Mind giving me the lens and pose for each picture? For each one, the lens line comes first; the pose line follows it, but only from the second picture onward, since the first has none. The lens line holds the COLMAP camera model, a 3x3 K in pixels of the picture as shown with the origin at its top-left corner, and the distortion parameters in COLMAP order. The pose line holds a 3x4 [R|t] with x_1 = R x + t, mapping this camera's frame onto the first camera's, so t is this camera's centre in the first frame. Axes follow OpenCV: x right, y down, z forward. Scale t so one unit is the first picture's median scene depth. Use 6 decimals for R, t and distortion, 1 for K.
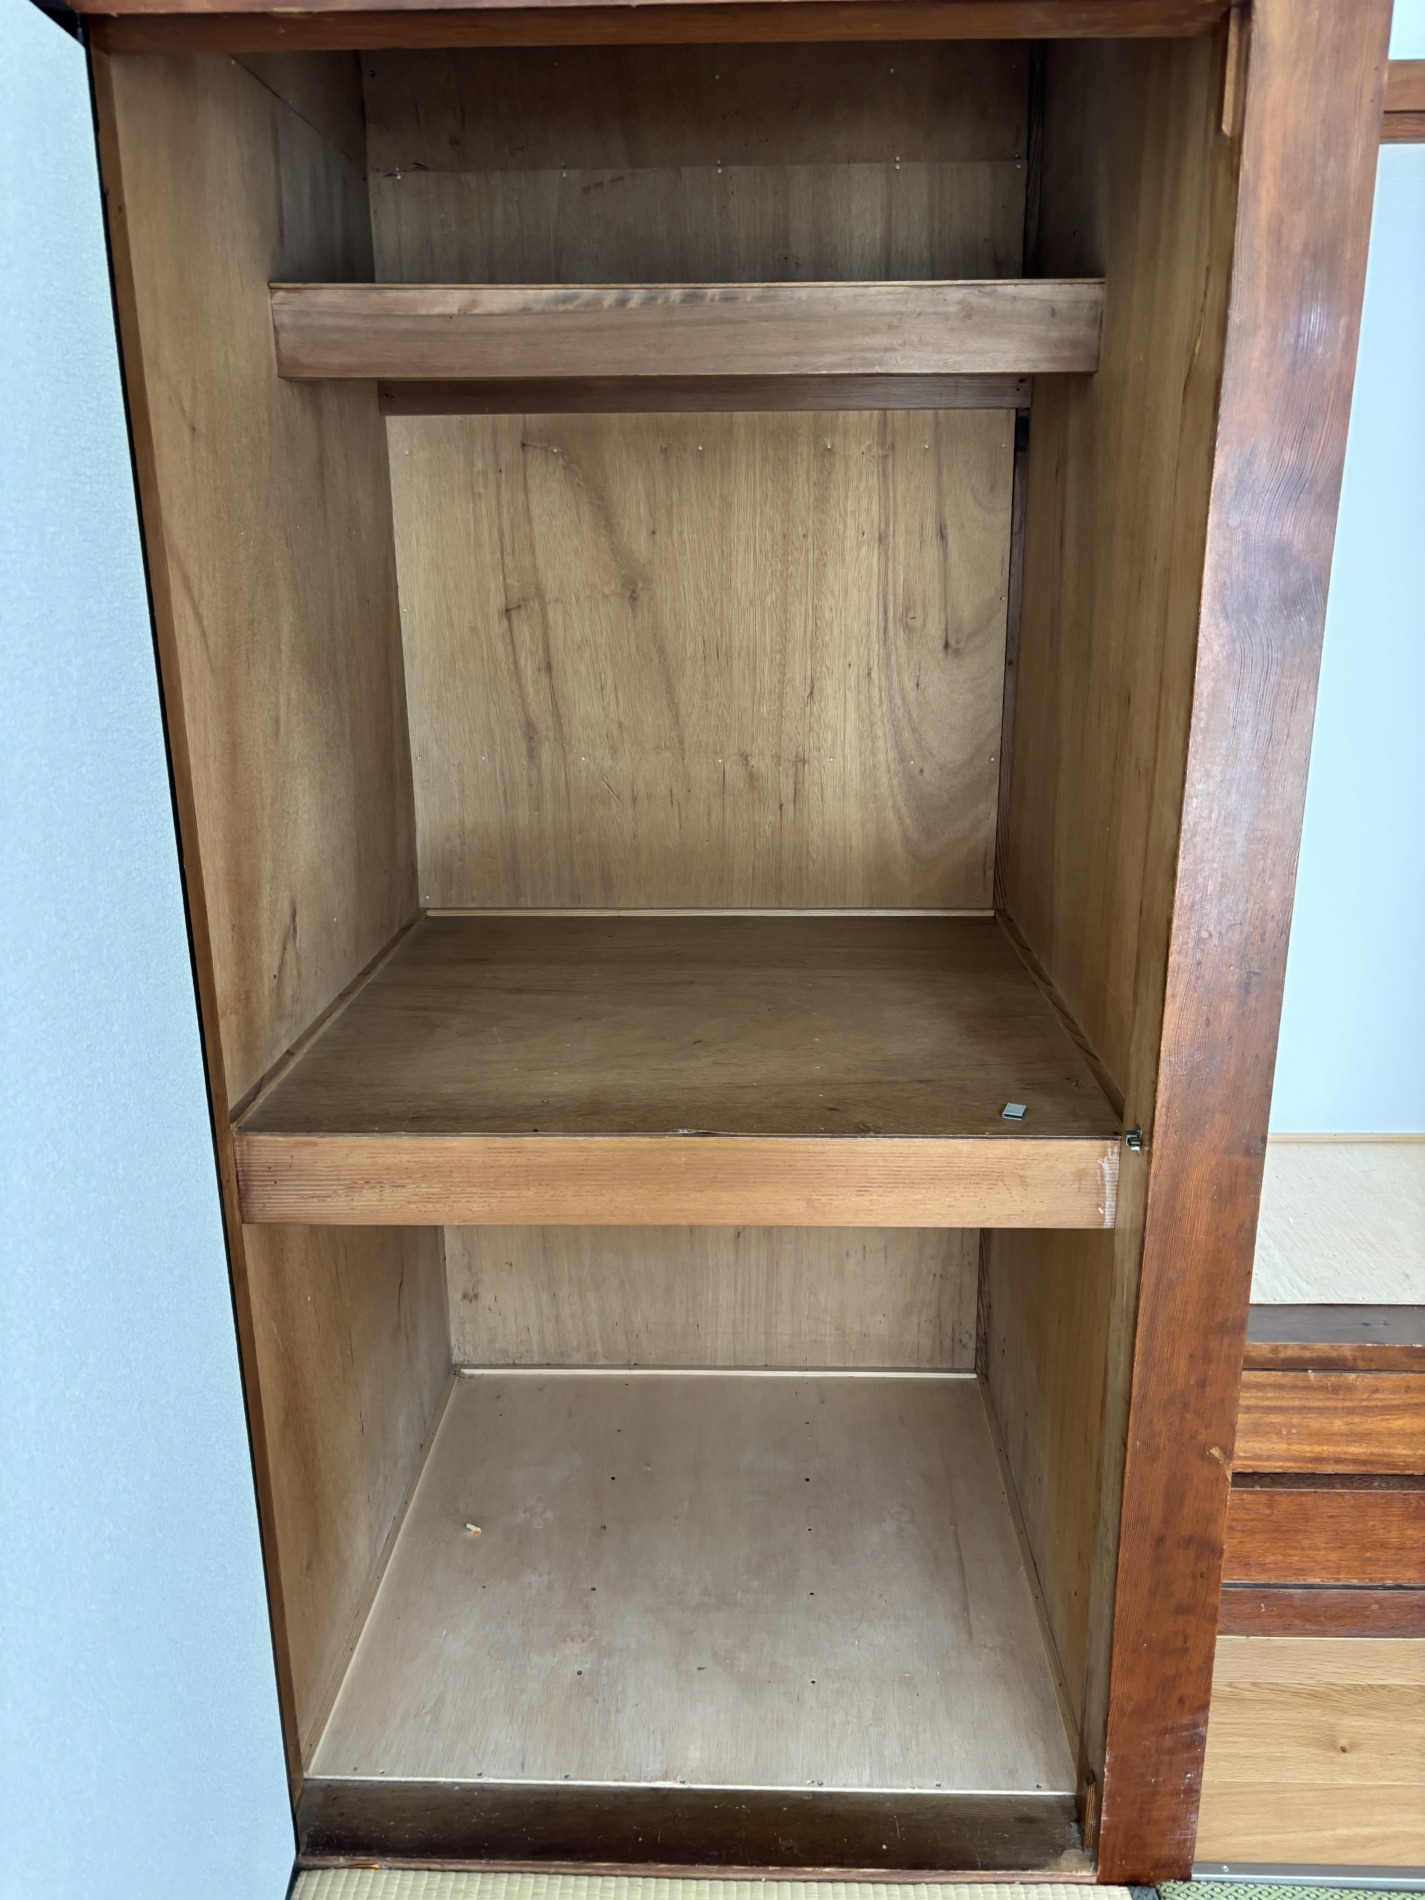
lens RADIAL K [[1438.4, 0, 701.7], [0, 1438.4, 955.3], [0, 0, 1]] dist [0.034326, -0.052519]
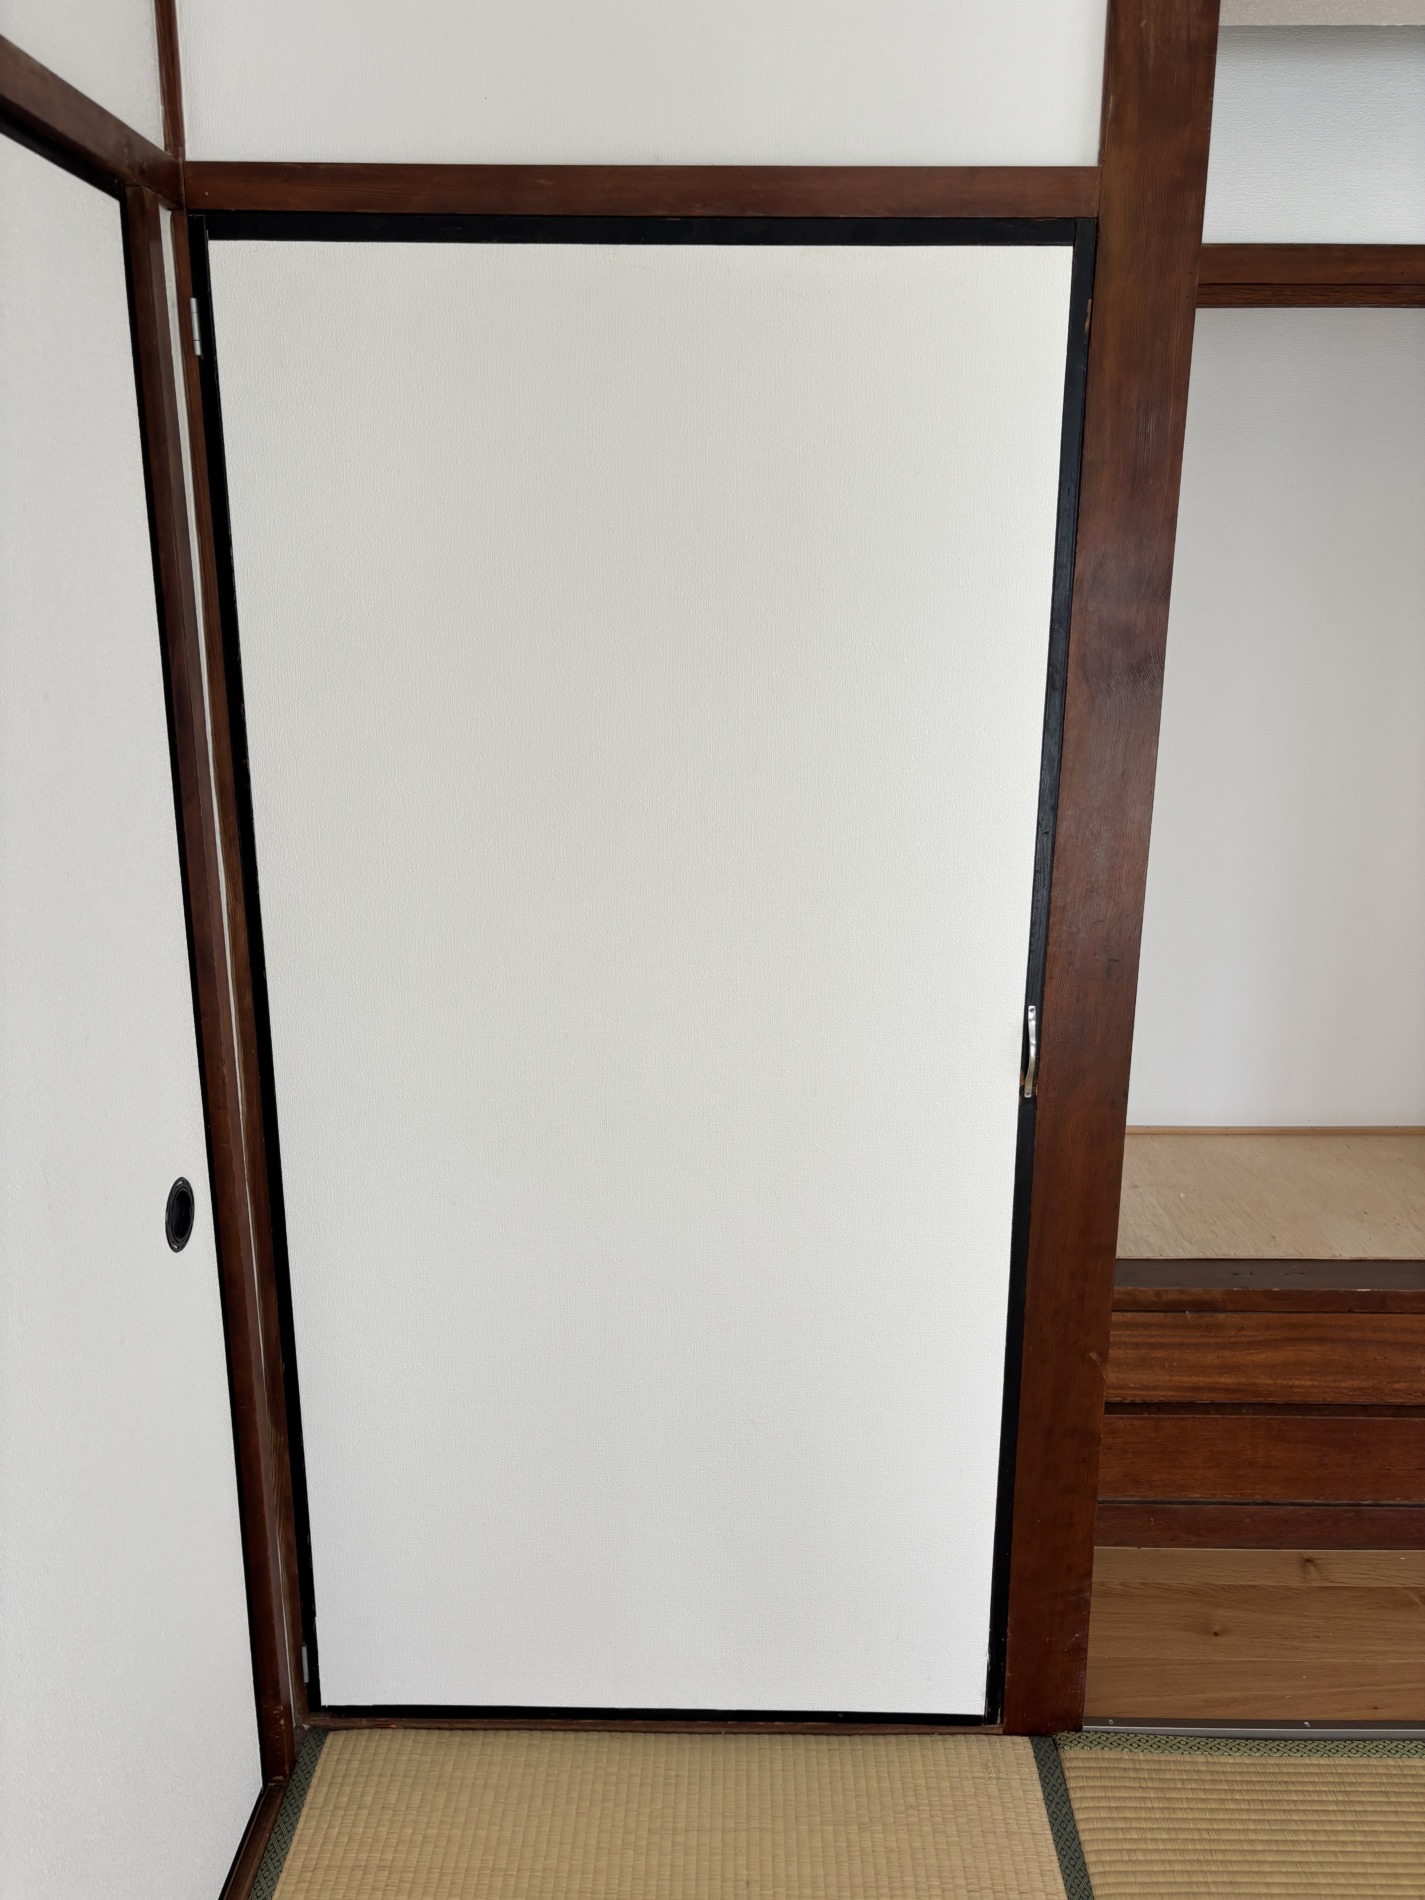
lens RADIAL K [[1438.4, 0, 718.8], [0, 1438.4, 956.1], [0, 0, 1]] dist [0.034326, -0.052519]
pose [[0.999433, 0.007851, 0.032752, -0.004120], [-0.006748, 0.999411, -0.033649, 0.038621], [-0.032997, 0.033409, 0.998897, -0.181041]]
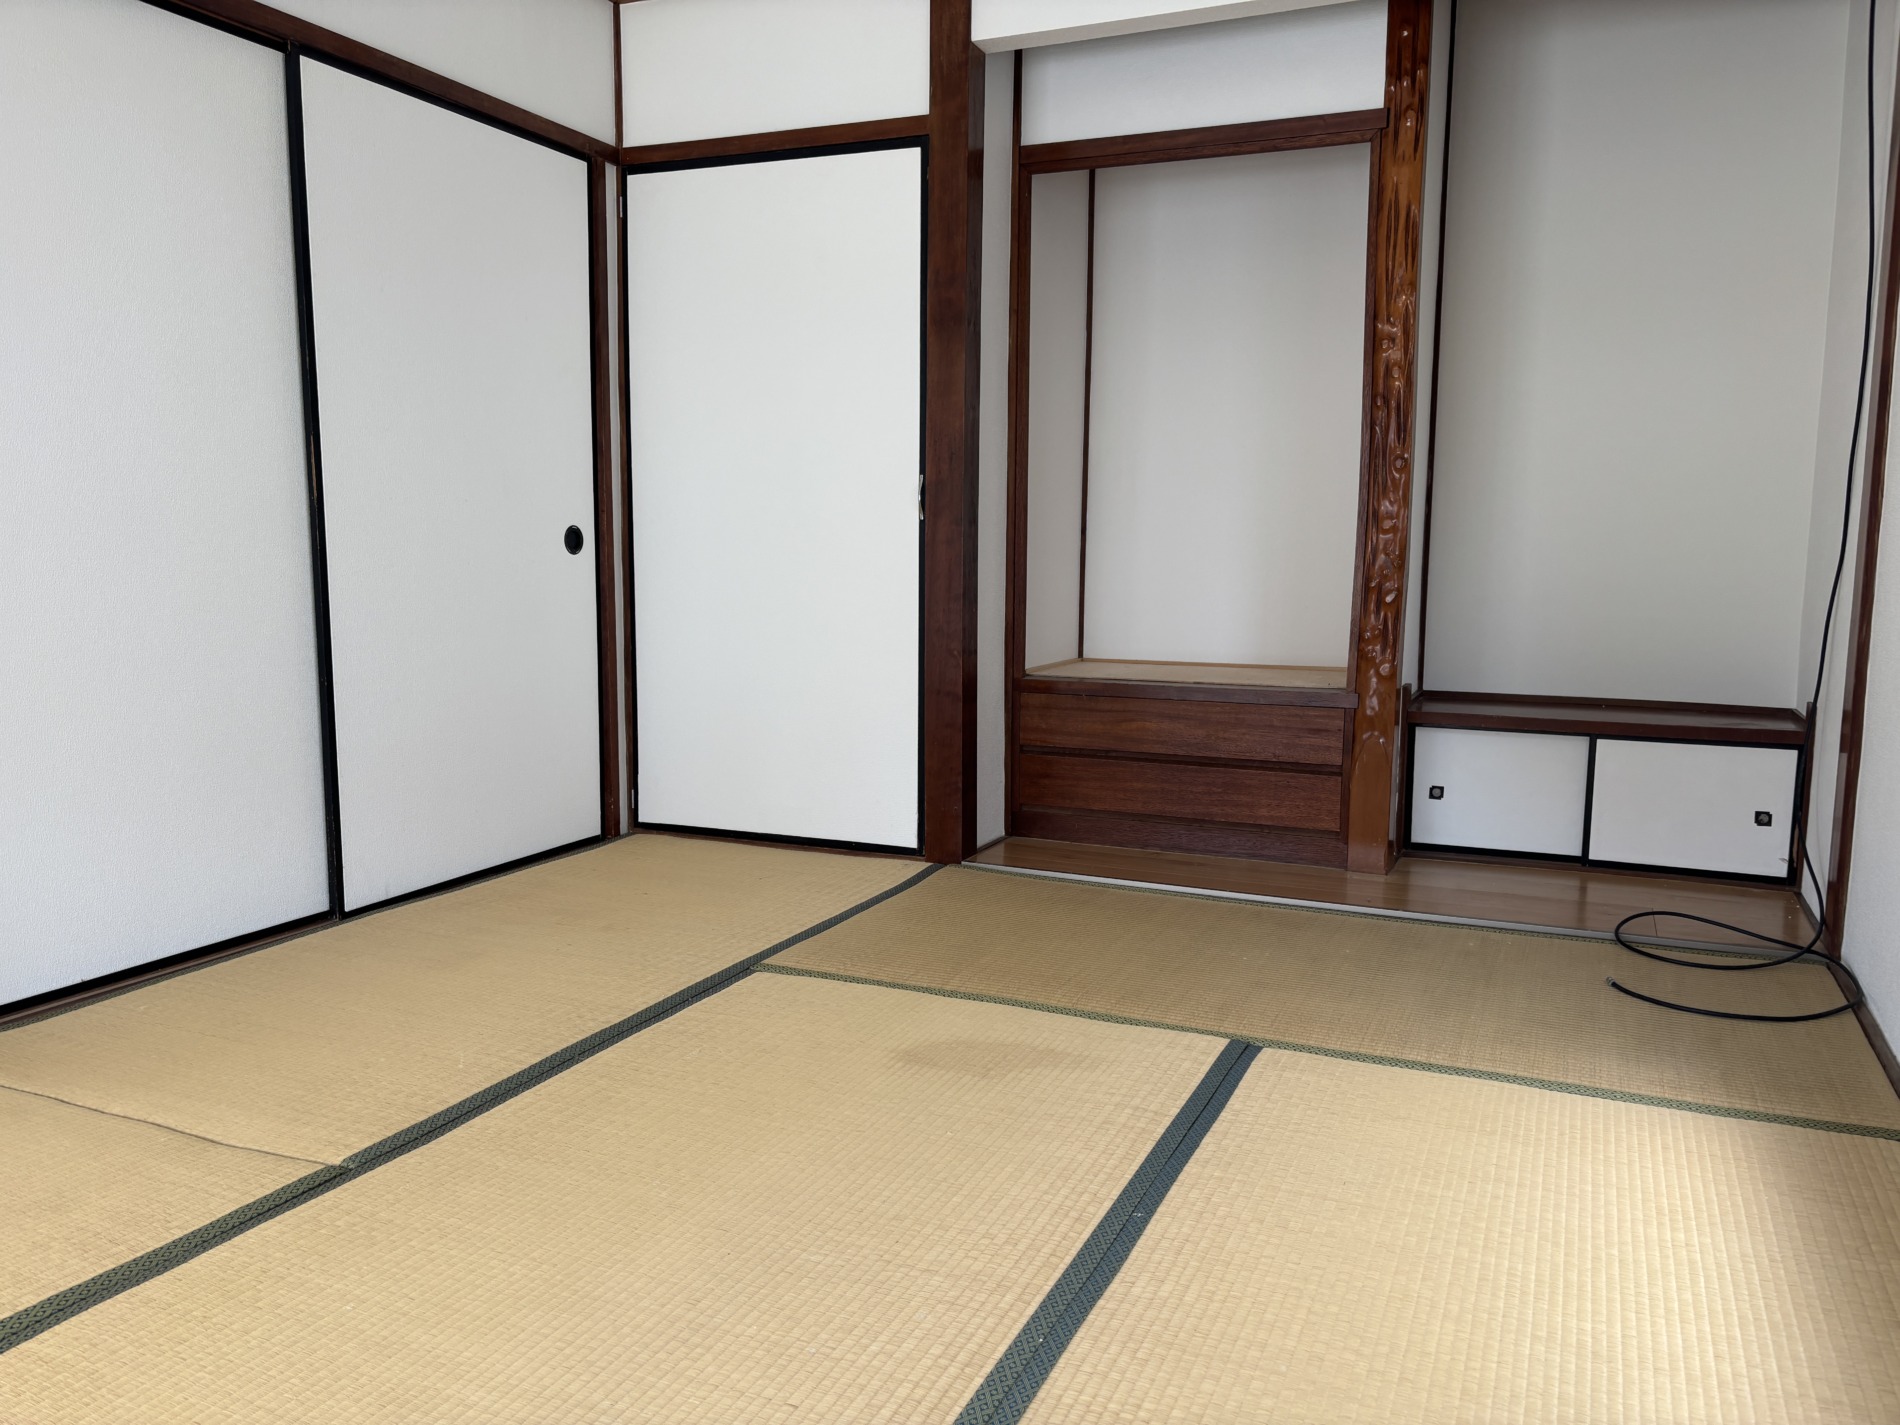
lens RADIAL K [[1438.4, 0, 953.0], [0, 1438.4, 708.7], [0, 0, 1]] dist [0.034326, -0.052519]
pose [[0.934105, 0.066335, -0.350780, 1.004610], [-0.121294, 0.983105, -0.137088, 0.634551], [0.335760, 0.170602, 0.926369, -1.076856]]
